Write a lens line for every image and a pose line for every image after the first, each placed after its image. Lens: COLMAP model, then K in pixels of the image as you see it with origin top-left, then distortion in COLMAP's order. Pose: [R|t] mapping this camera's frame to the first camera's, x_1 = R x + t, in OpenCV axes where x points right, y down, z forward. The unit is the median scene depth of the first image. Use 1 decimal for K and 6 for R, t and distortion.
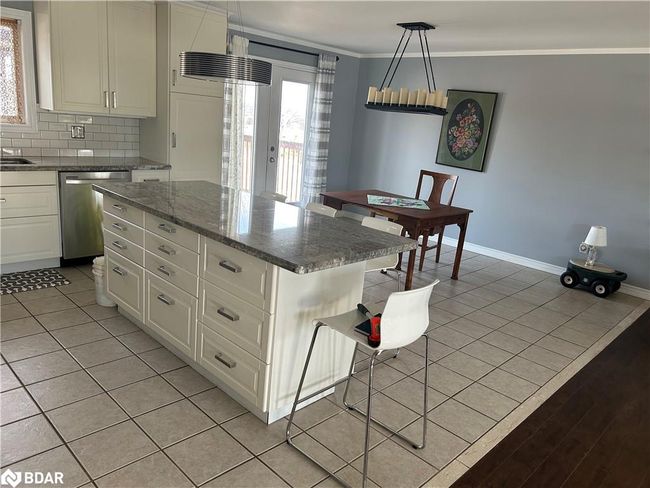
lens RADIAL K [[490.8, 0, 325.0], [0, 490.8, 244.0], [0, 0, 1]] dist [0.055548, -0.074906]
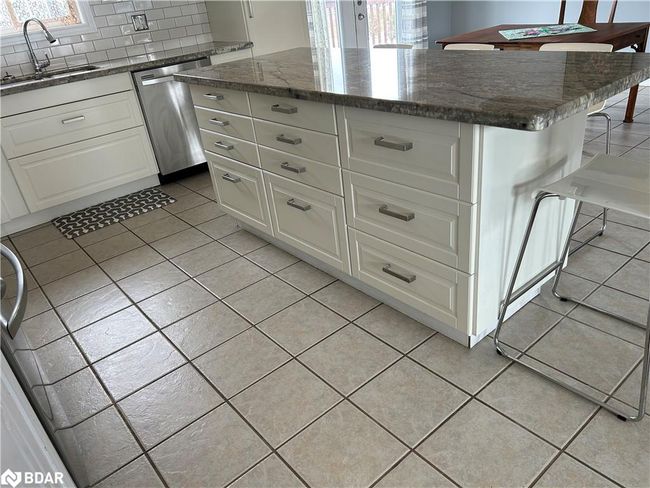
lens RADIAL K [[490.8, 0, 325.0], [0, 490.8, 244.0], [0, 0, 1]] dist [0.055548, -0.074906]
pose [[0.974160, -0.132666, -0.182789, -0.147053], [0.171051, 0.961851, 0.213504, 0.014607], [0.147491, -0.239253, 0.959690, 0.247352]]
